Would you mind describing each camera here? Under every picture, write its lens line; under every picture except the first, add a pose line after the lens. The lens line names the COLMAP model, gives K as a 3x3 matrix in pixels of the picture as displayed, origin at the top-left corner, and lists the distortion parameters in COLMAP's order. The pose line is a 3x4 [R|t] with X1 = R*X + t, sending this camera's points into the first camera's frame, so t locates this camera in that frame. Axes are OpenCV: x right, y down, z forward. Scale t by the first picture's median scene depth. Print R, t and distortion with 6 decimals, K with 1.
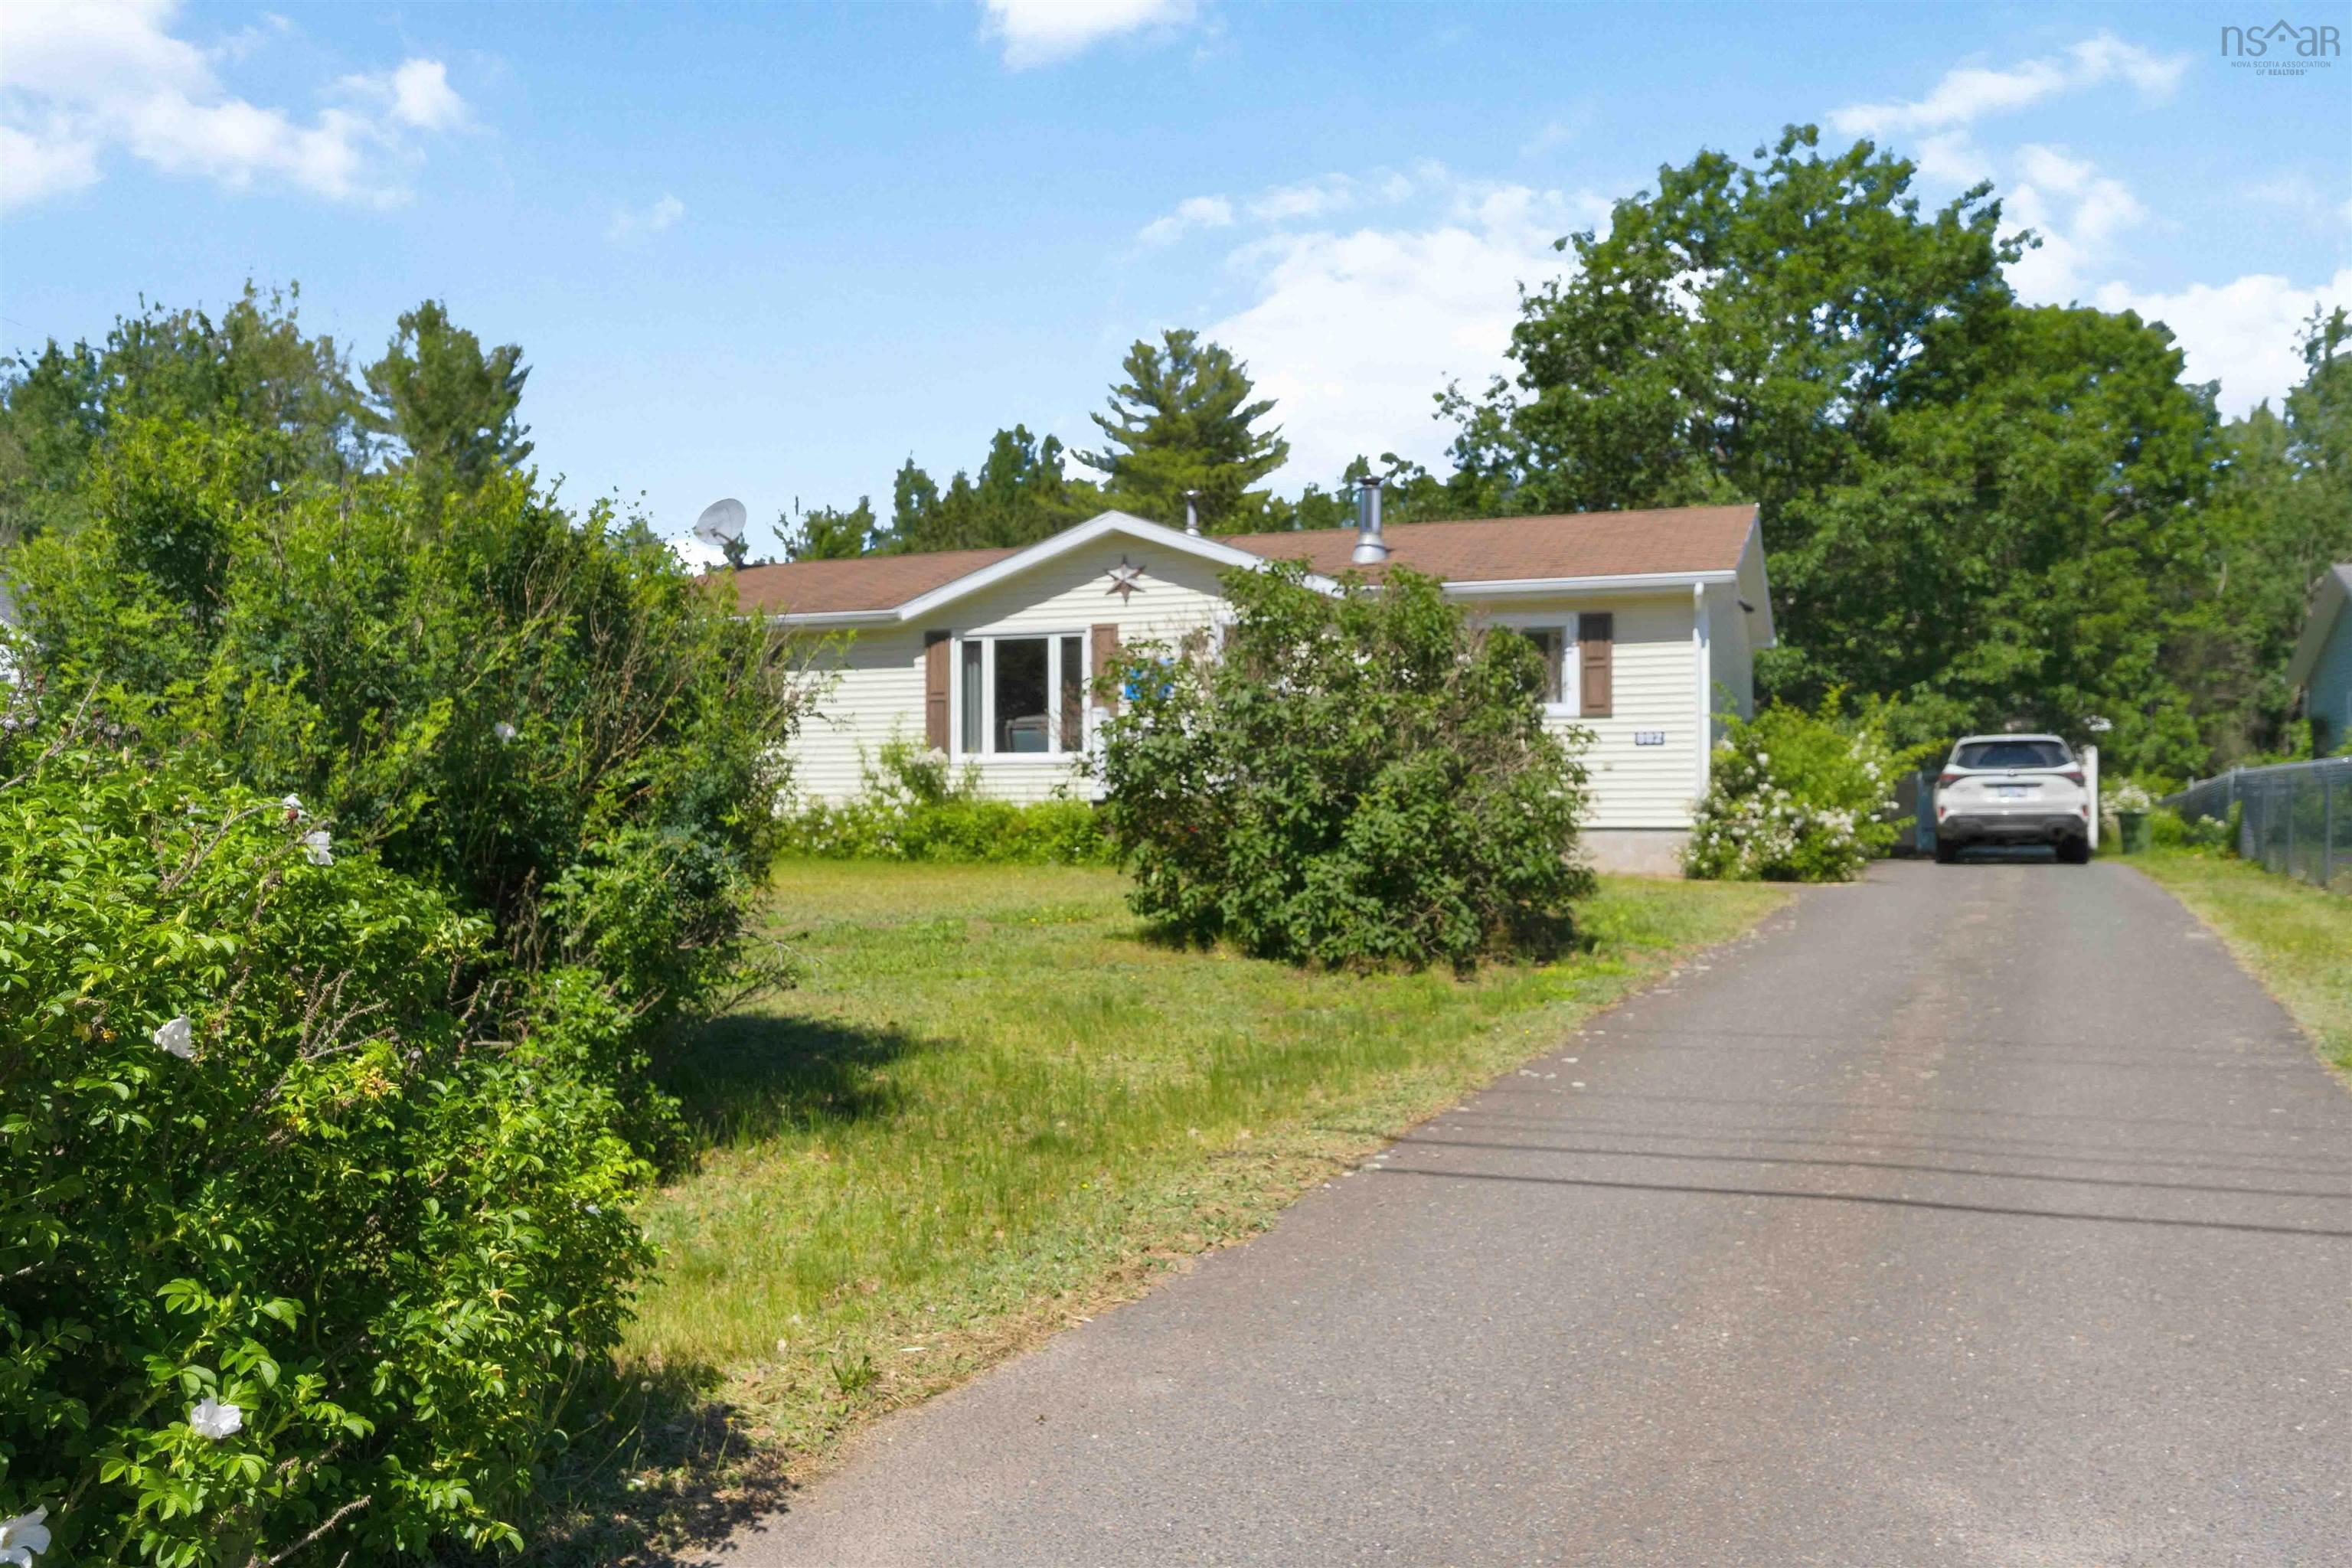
lens RADIAL K [[1912.2, 0, 1208.4], [0, 1912.2, 794.7], [0, 0, 1]] dist [0.001007, -0.004228]
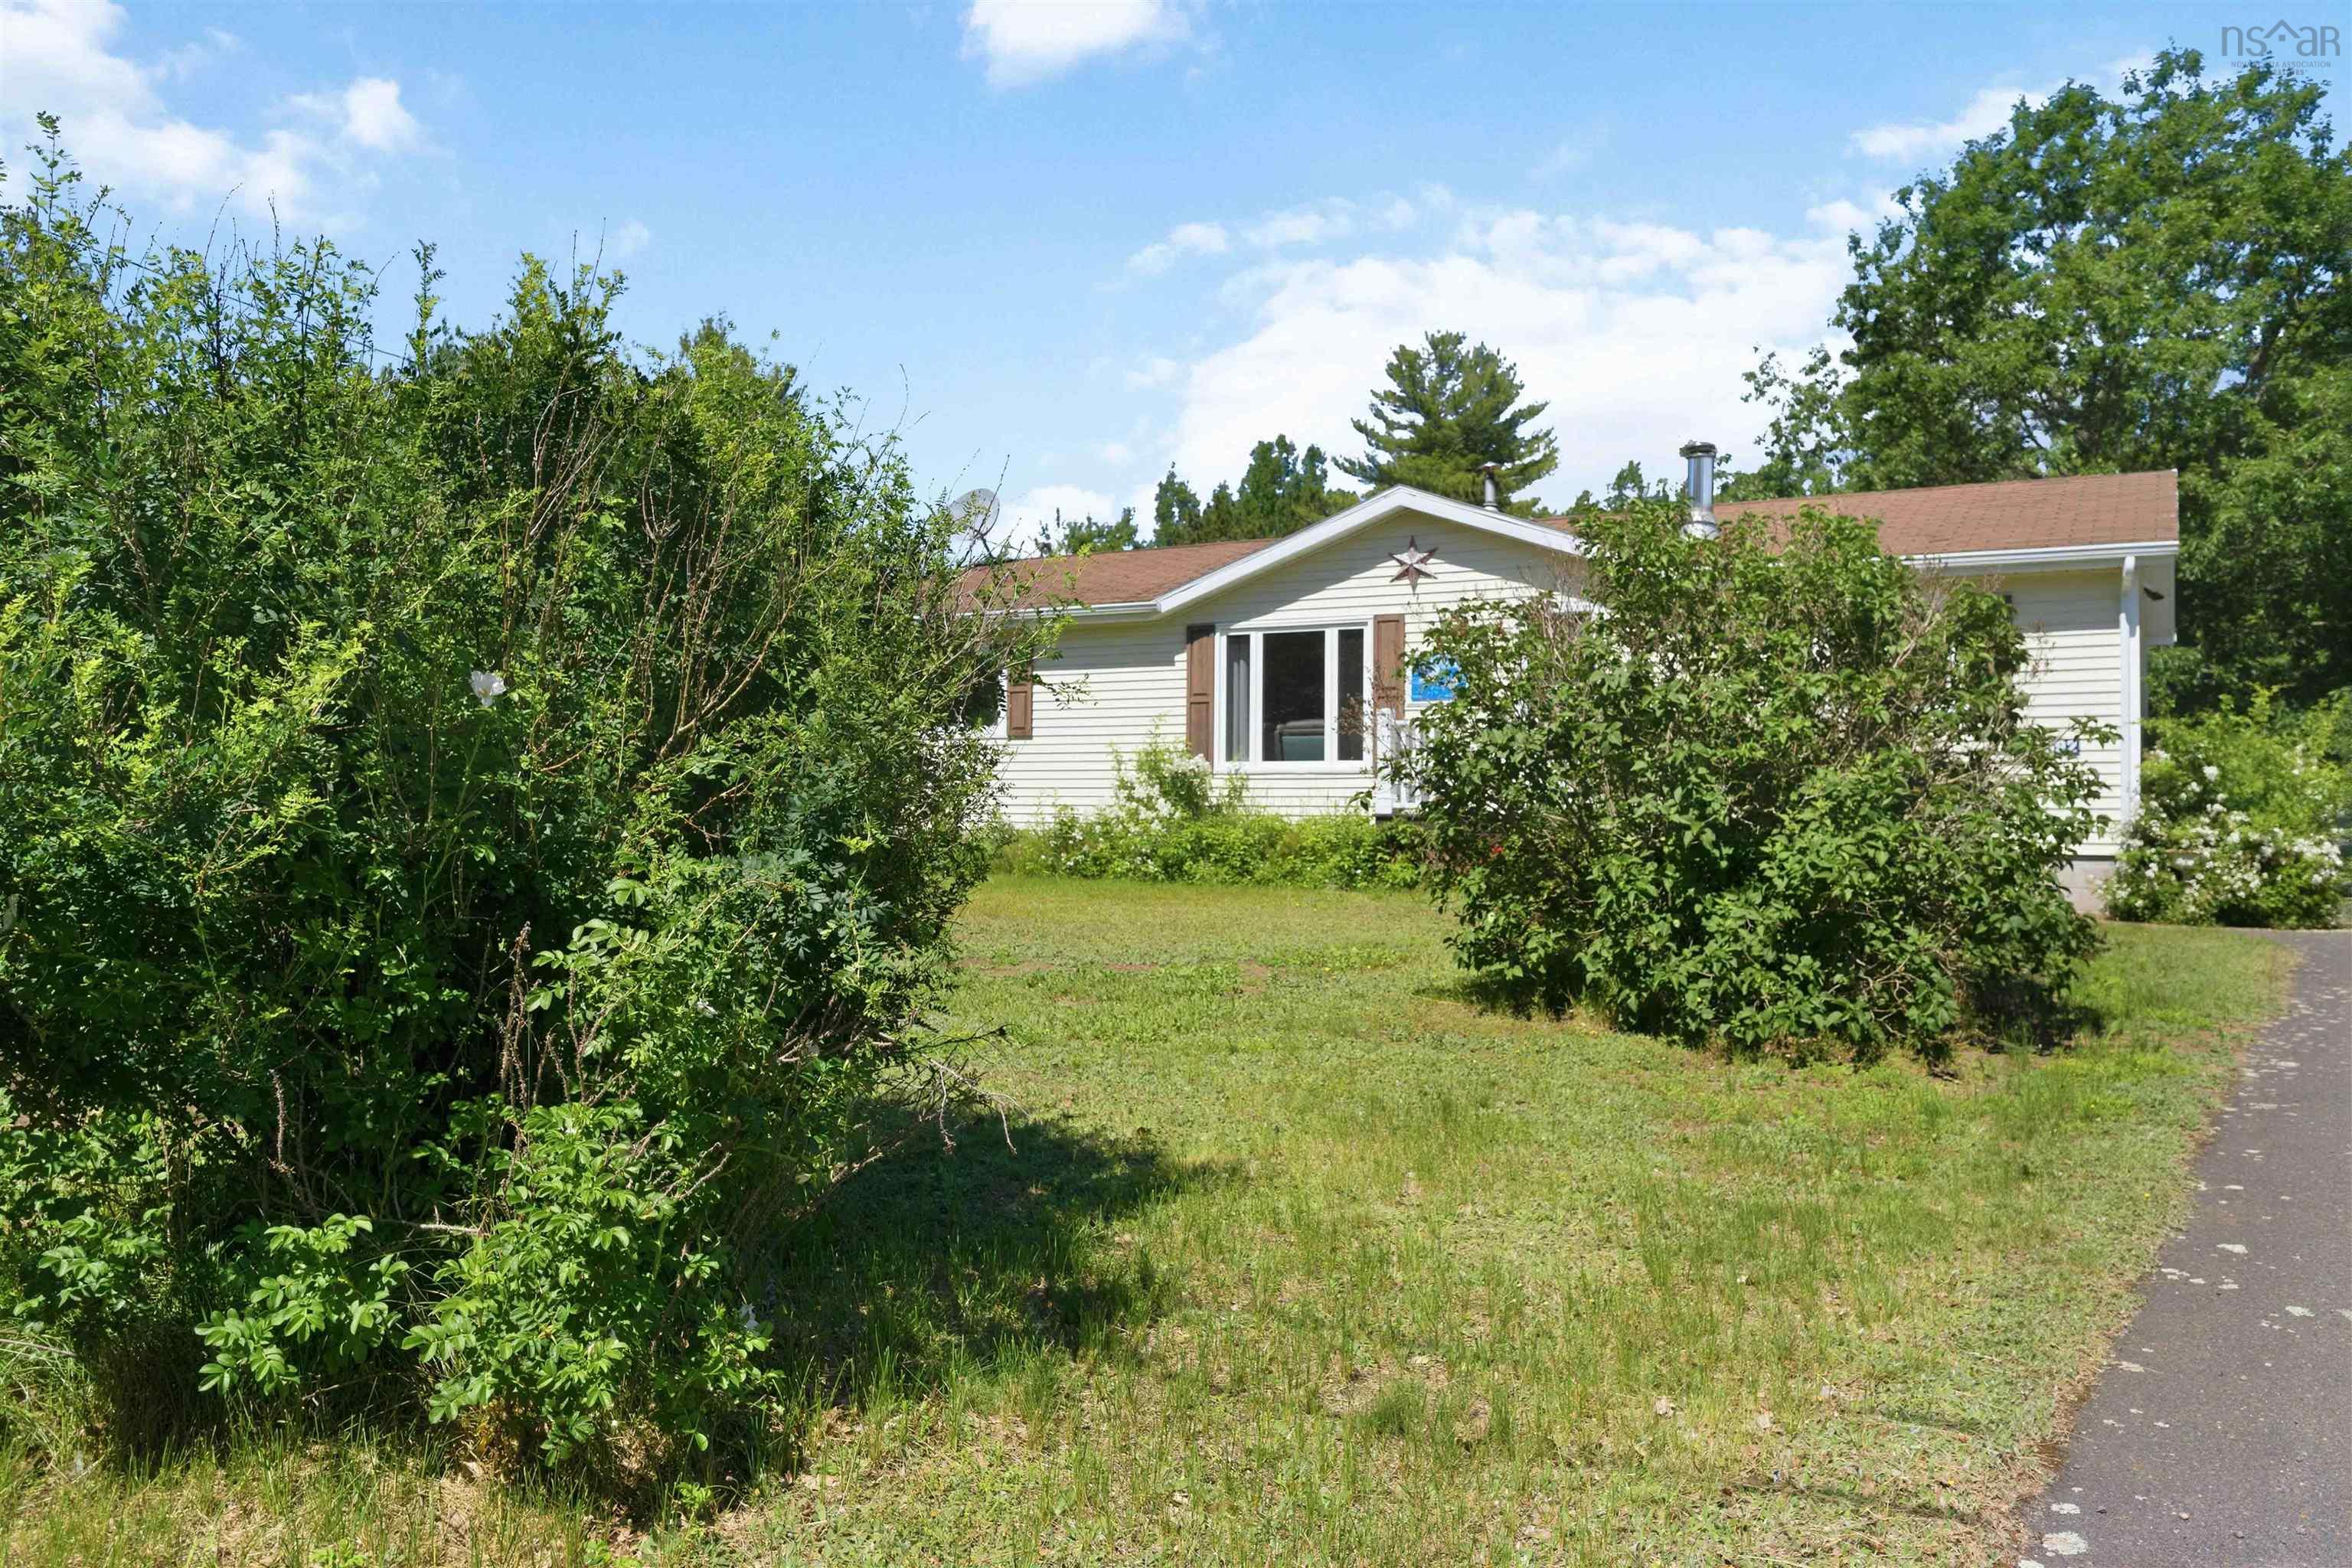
lens RADIAL K [[1857.1, 0, 1176.0], [0, 1857.1, 784.0], [0, 0, 1]] dist [-0.009137, -0.003536]
pose [[0.988725, 0.008289, -0.149516, -0.024627], [-0.010337, 0.999863, -0.012923, 0.000595], [0.149389, 0.014323, 0.988675, 0.152934]]
